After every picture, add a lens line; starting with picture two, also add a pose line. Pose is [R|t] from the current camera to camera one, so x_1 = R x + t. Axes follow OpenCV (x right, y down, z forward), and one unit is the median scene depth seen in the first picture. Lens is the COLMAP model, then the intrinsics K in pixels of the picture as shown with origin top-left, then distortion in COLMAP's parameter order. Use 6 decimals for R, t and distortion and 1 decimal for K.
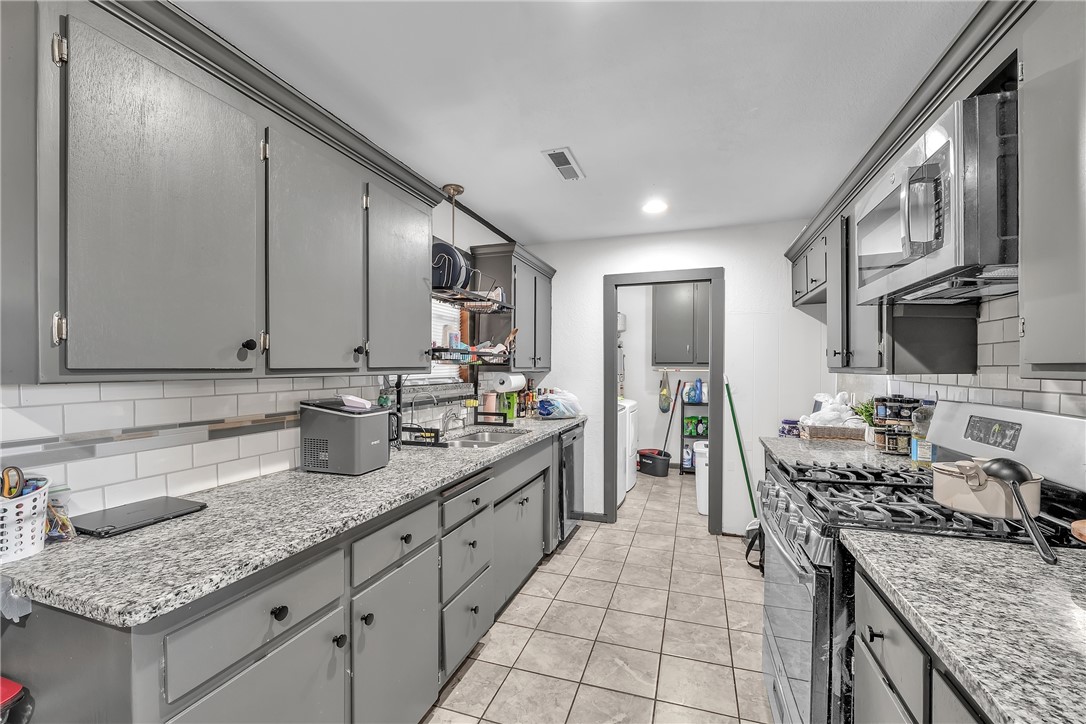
lens RADIAL K [[459.8, 0, 544.5], [0, 459.8, 365.7], [0, 0, 1]] dist [-0.000714, -0.000234]
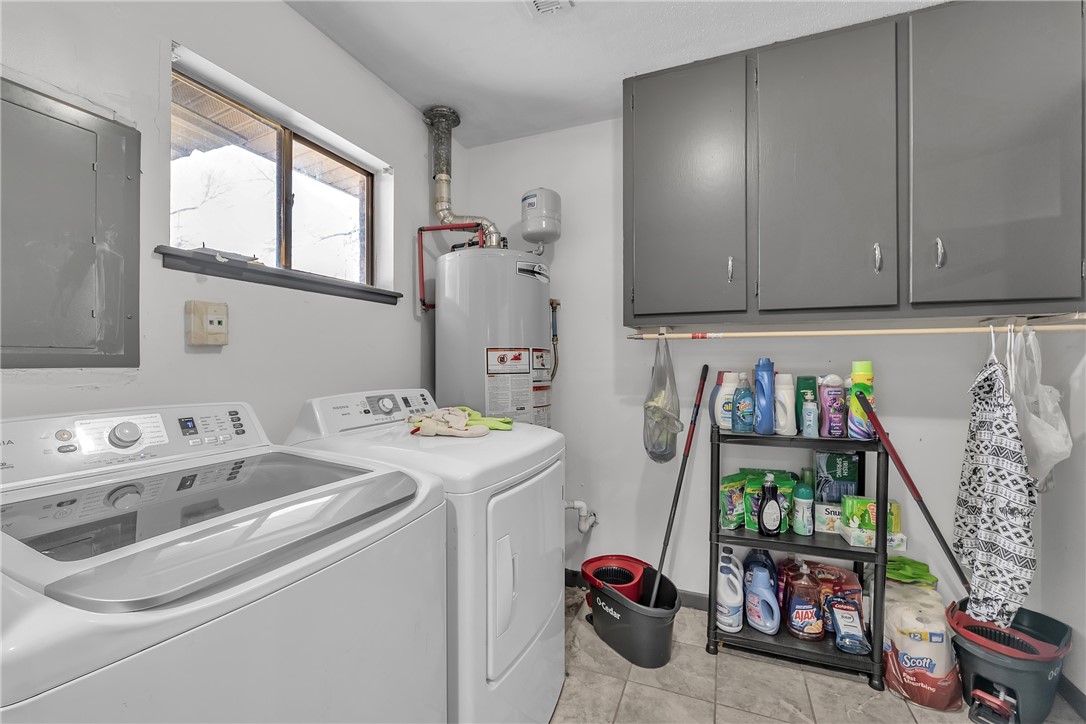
lens RADIAL K [[459.8, 0, 544.5], [0, 459.8, 365.7], [0, 0, 1]] dist [-0.000714, -0.000234]
pose [[0.998861, -0.006662, -0.047250, 0.192652], [0.007035, 0.999945, 0.007724, 0.028459], [0.047195, -0.008048, 0.998853, 0.659842]]
